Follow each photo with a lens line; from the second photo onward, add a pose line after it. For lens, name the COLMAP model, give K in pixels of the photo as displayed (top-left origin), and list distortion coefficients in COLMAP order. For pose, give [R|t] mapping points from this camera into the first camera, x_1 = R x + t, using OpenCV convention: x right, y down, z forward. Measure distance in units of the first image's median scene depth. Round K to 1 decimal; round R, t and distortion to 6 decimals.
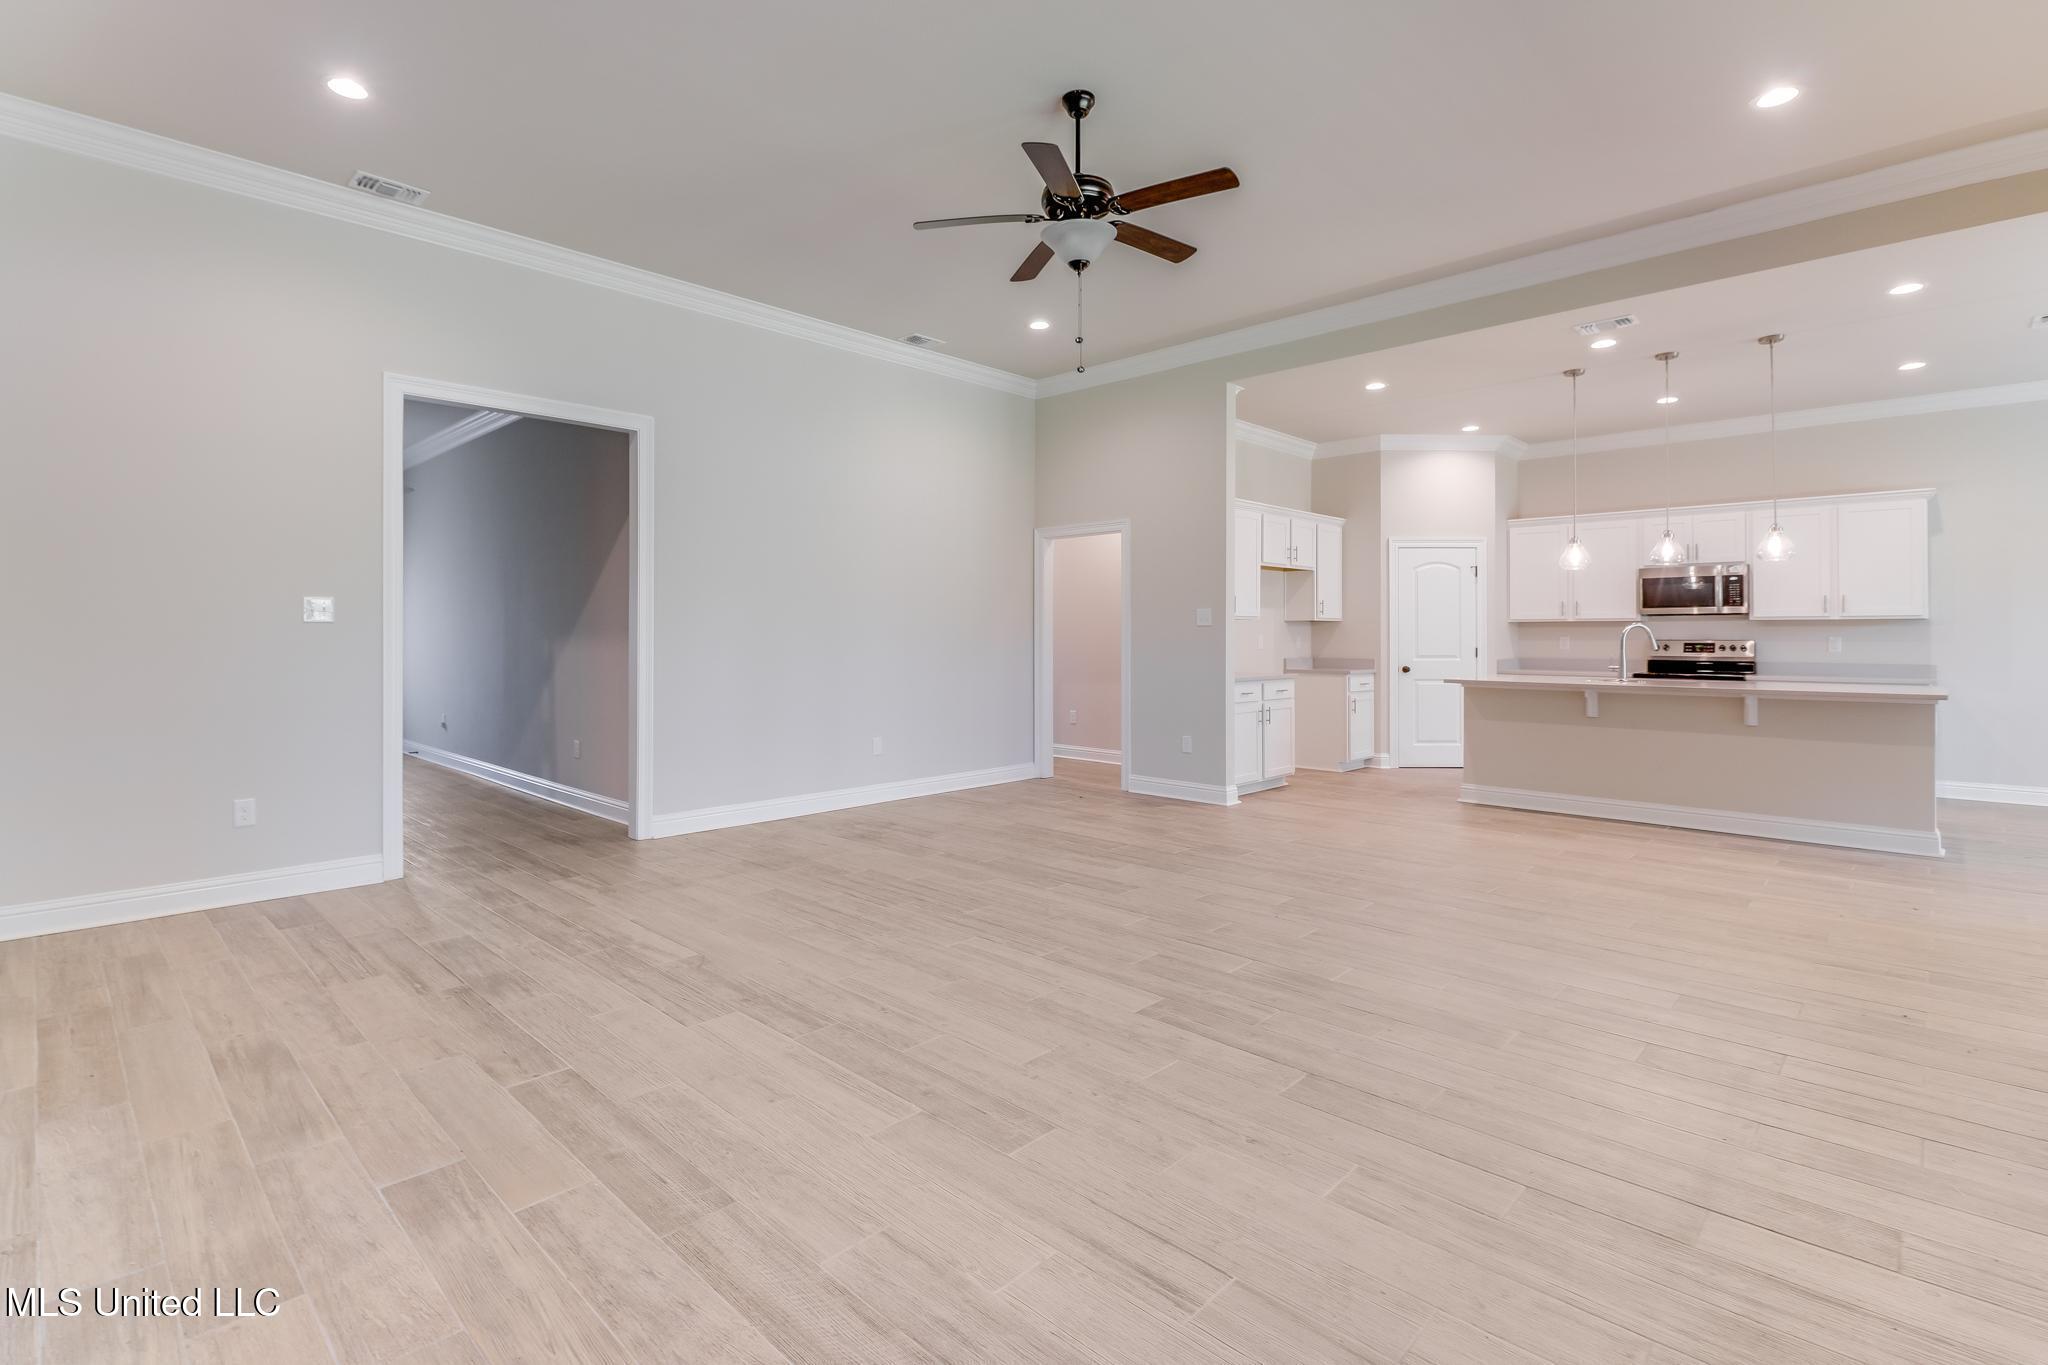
lens RADIAL K [[943.1, 0, 1002.9], [0, 943.1, 639.8], [0, 0, 1]] dist [0.011248, -0.002224]
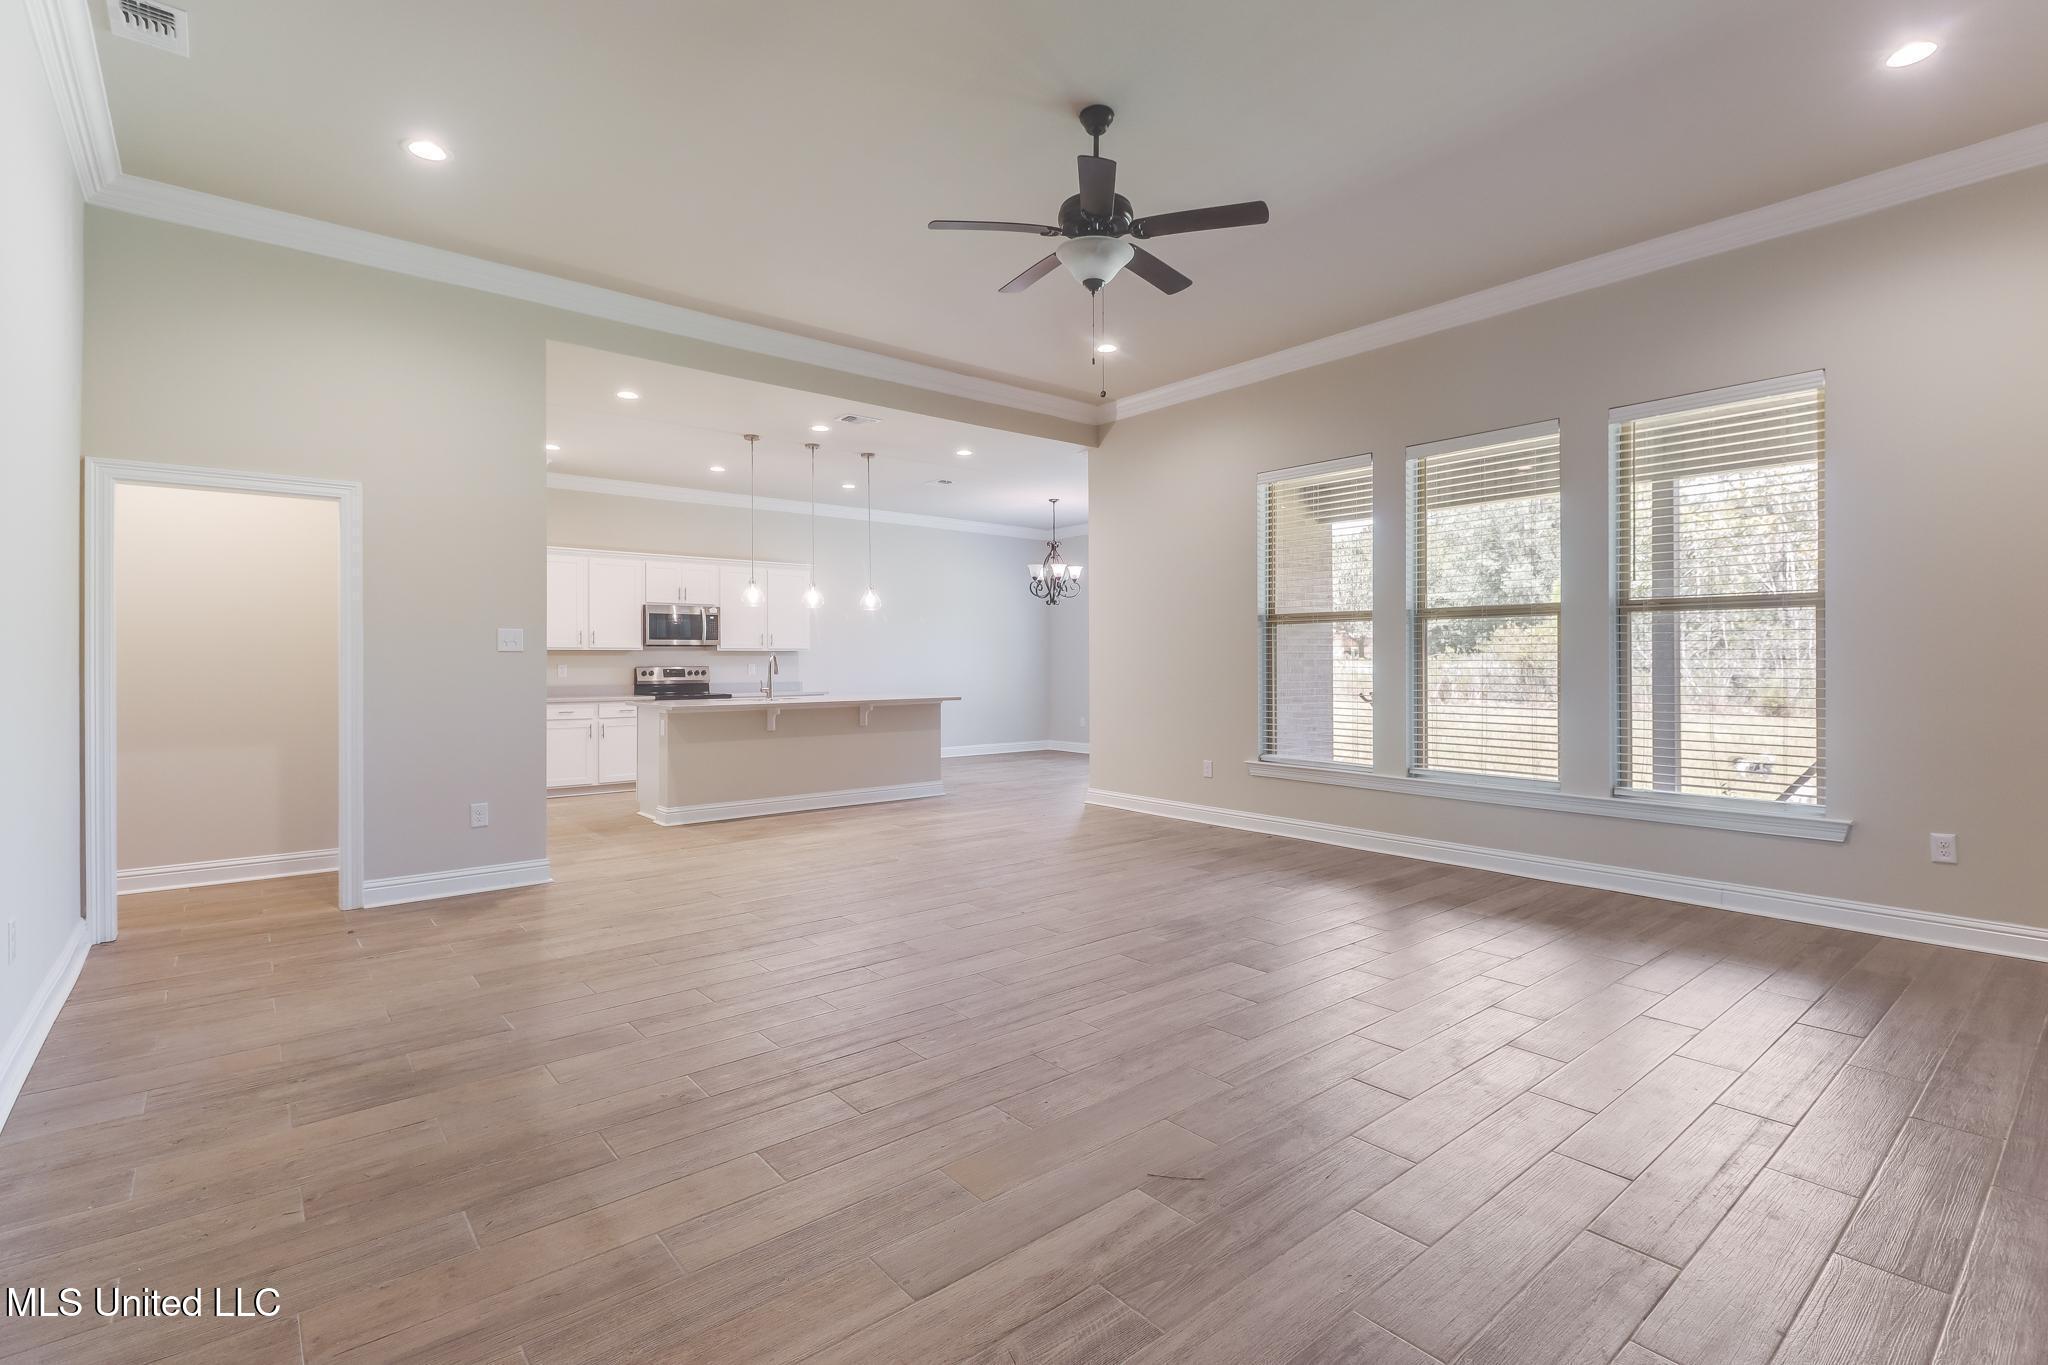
lens RADIAL K [[943.1, 0, 1006.0], [0, 943.1, 664.4], [0, 0, 1]] dist [0.011248, -0.002224]
pose [[0.109493, -0.004605, 0.993977, -0.433184], [0.008583, 0.999956, 0.003687, -0.003695], [-0.993951, 0.008128, 0.109527, 0.469369]]
